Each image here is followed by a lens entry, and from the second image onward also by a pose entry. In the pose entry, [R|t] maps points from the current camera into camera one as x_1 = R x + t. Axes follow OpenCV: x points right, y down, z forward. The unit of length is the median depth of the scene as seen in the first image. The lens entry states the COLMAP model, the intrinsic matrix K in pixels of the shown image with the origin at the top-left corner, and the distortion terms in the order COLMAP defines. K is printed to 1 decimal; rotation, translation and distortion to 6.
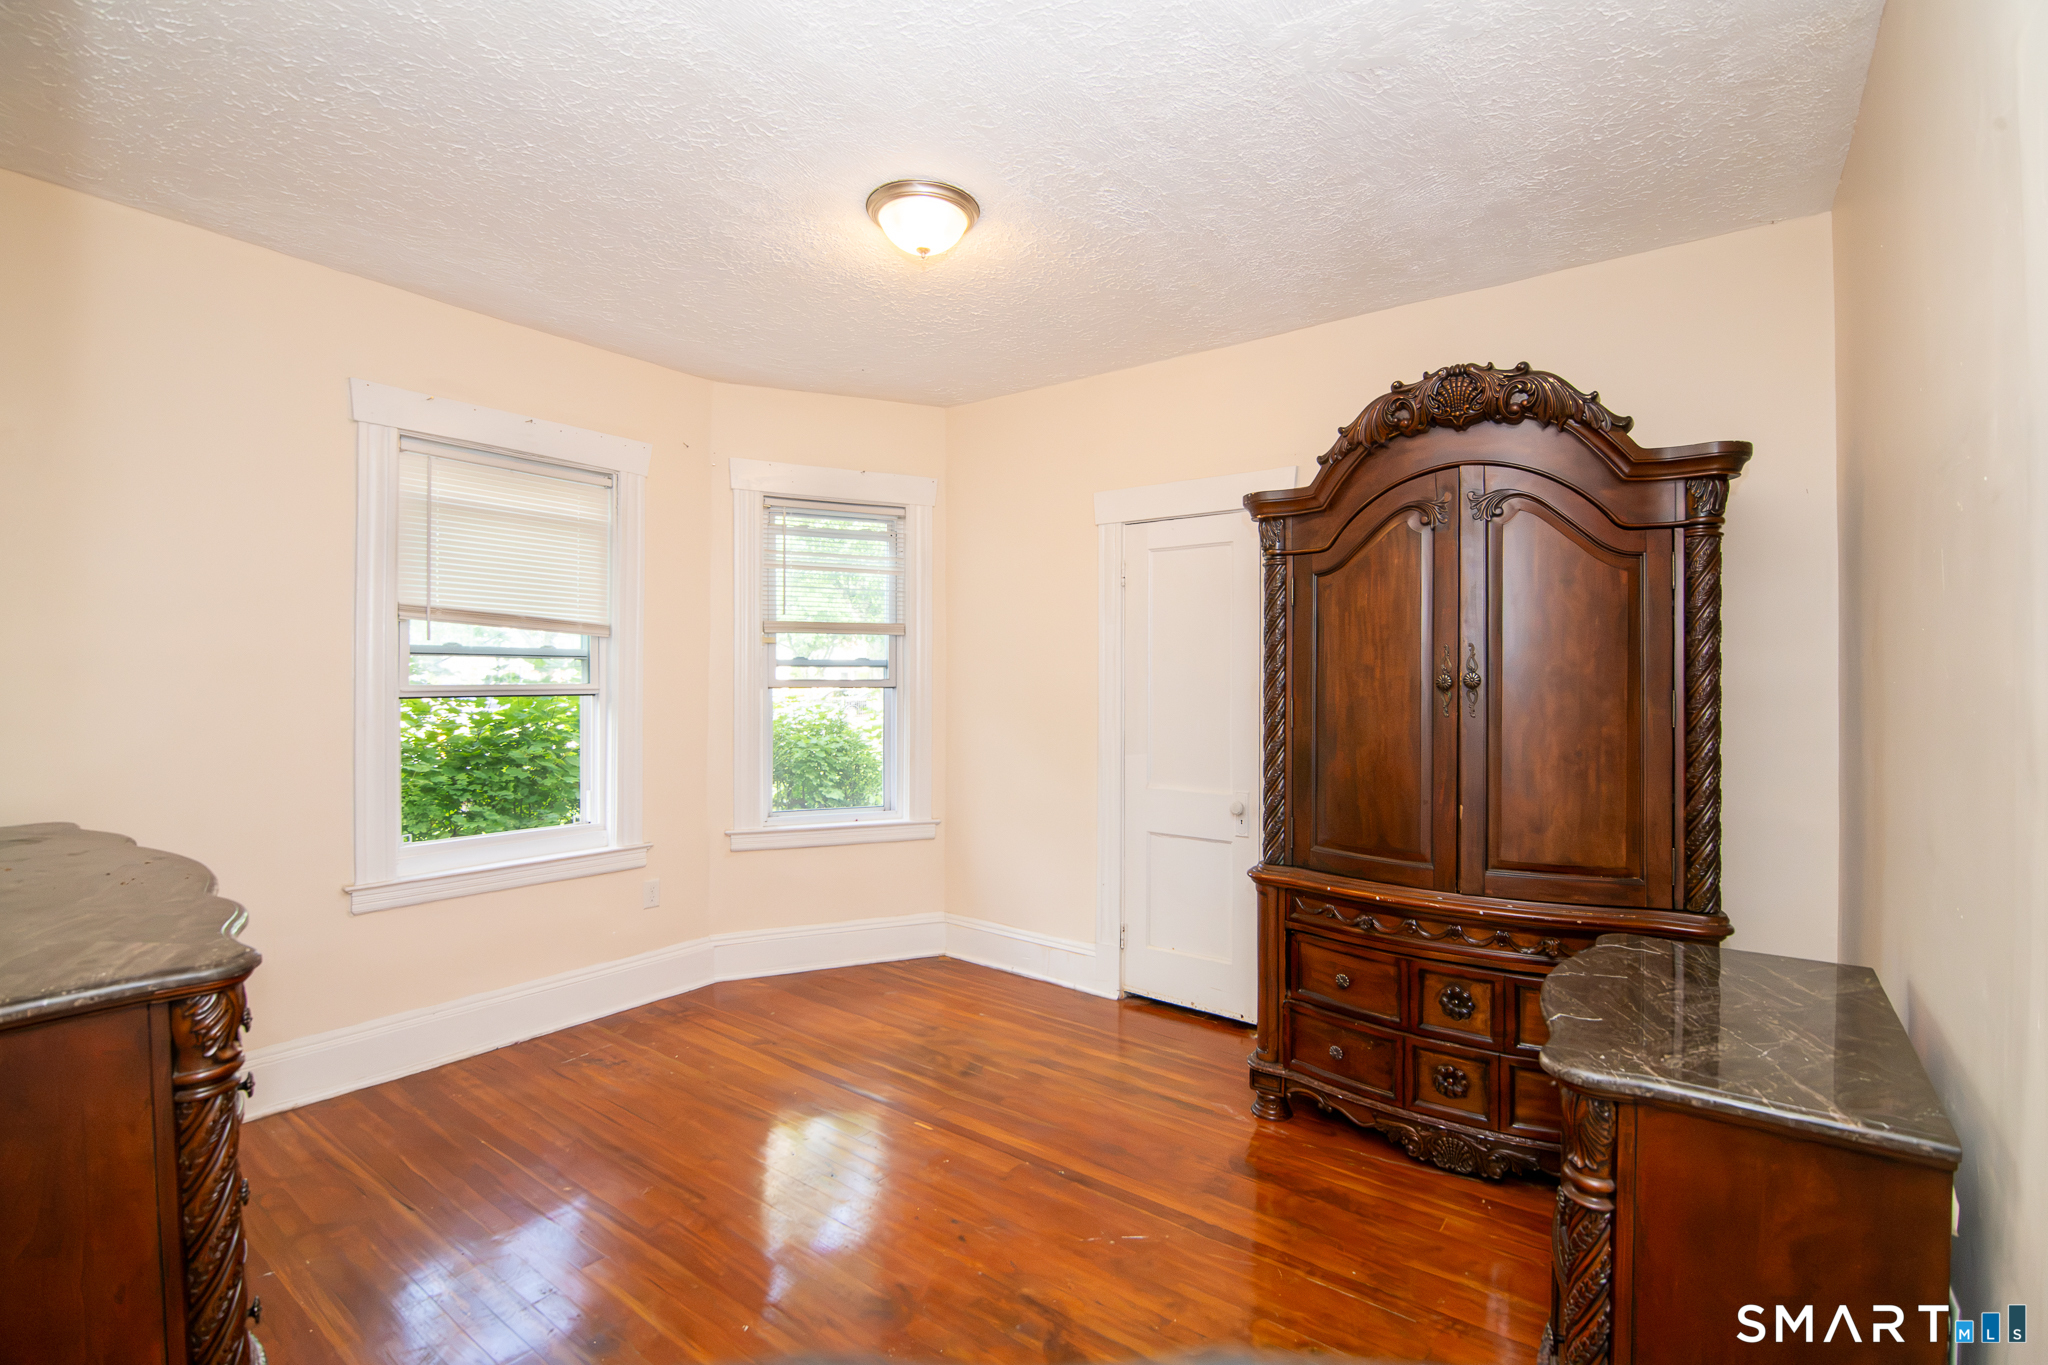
lens RADIAL K [[942.3, 0, 1026.9], [0, 942.3, 689.5], [0, 0, 1]] dist [-0.002529, -0.000767]
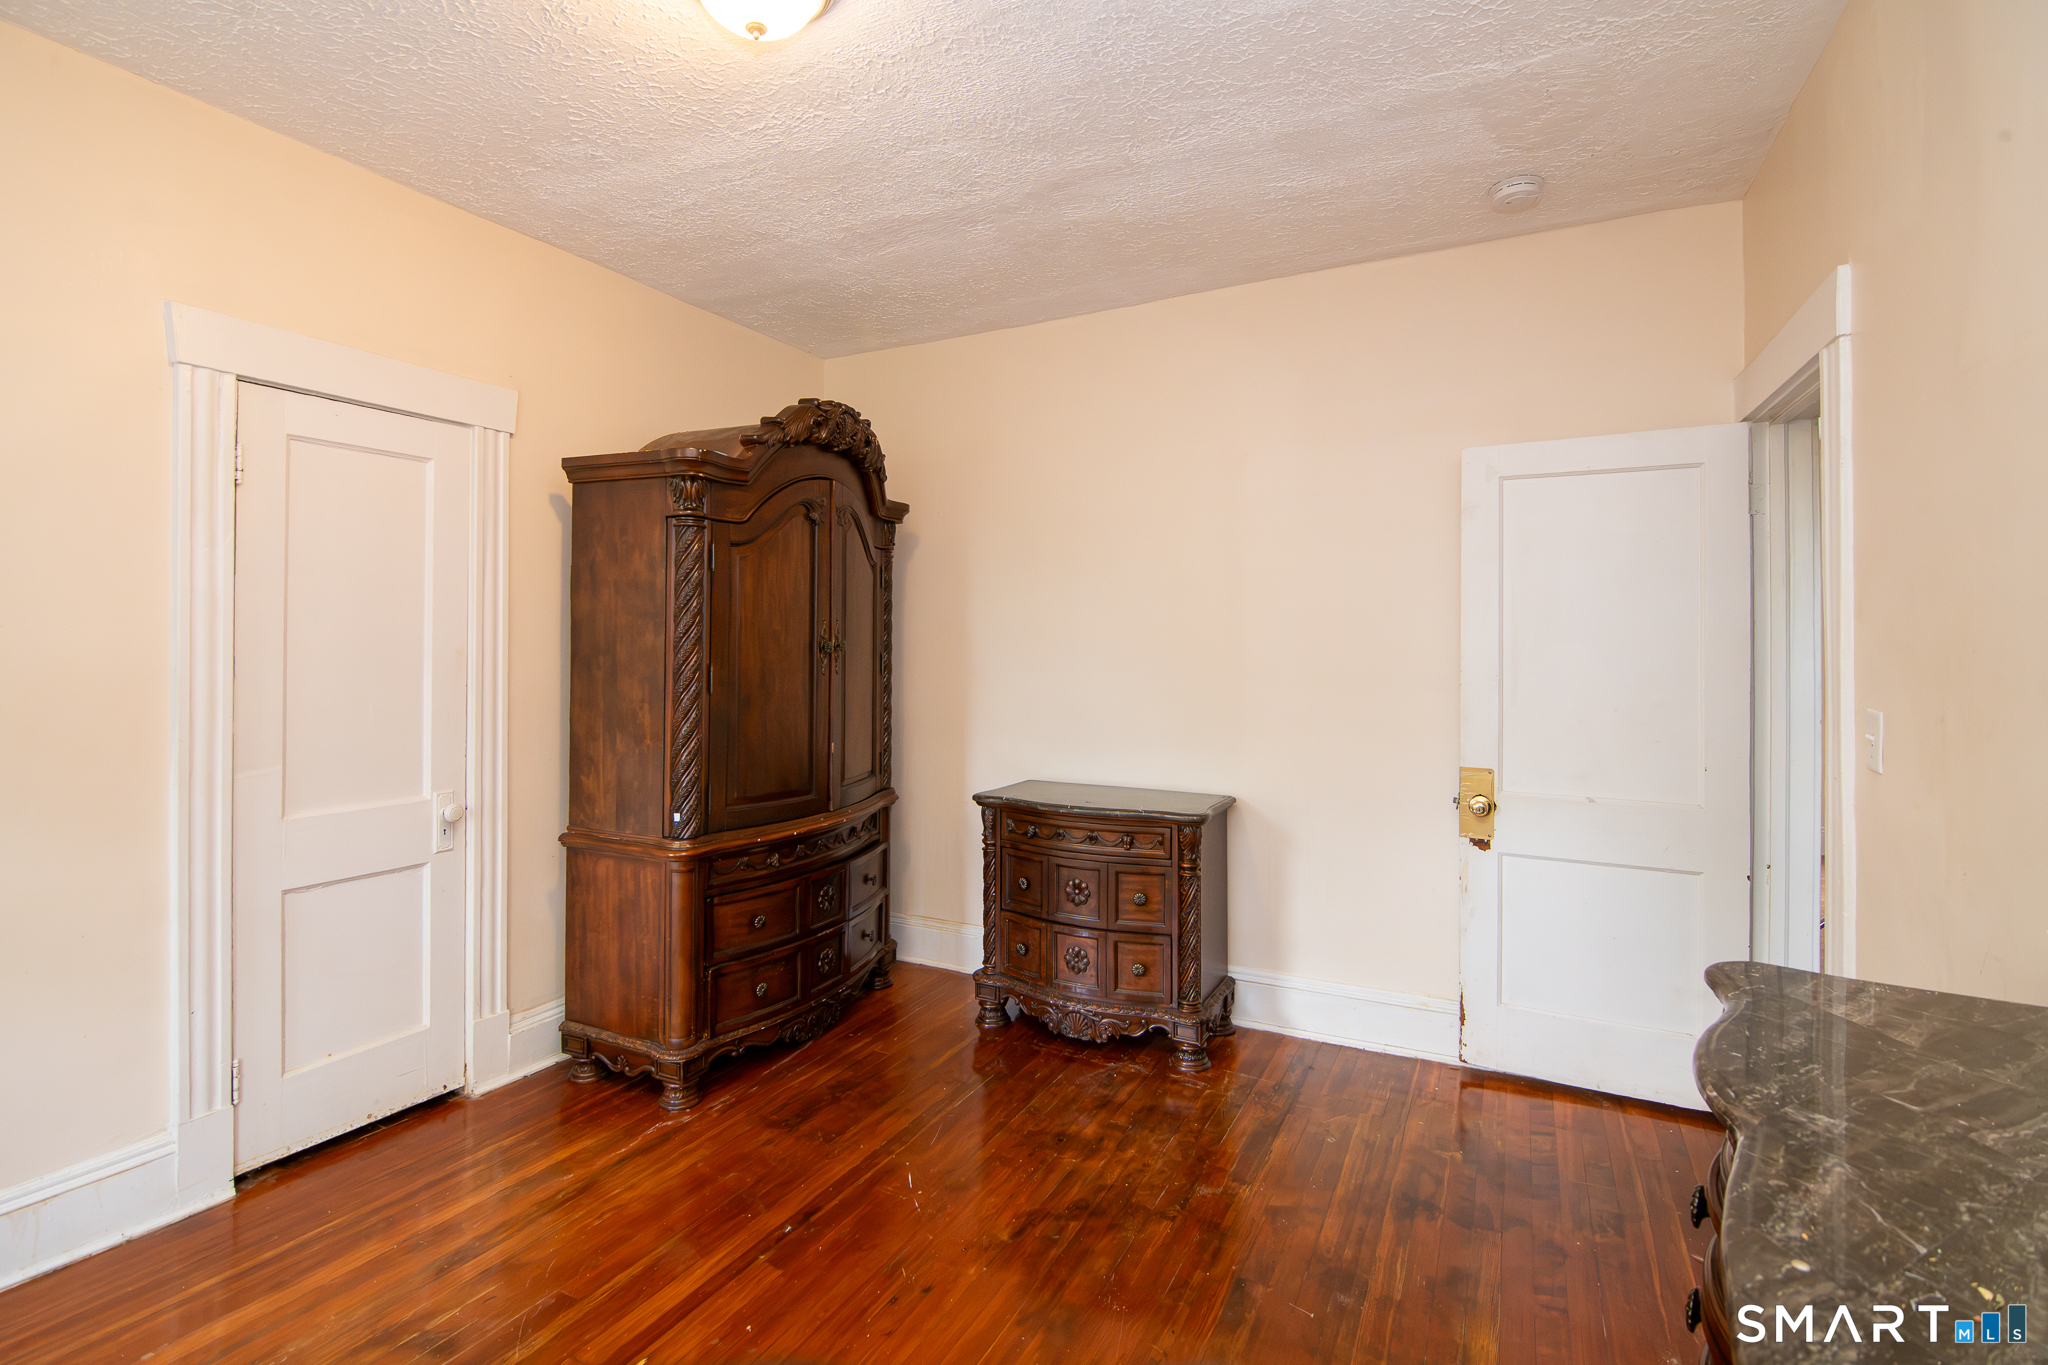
lens RADIAL K [[942.3, 0, 1027.6], [0, 942.3, 630.6], [0, 0, 1]] dist [-0.002529, -0.000767]
pose [[-0.159387, 0.003671, 0.987209, -0.773818], [0.000279, 0.999993, -0.003673, -0.023186], [-0.987216, -0.000310, -0.159387, 0.849799]]
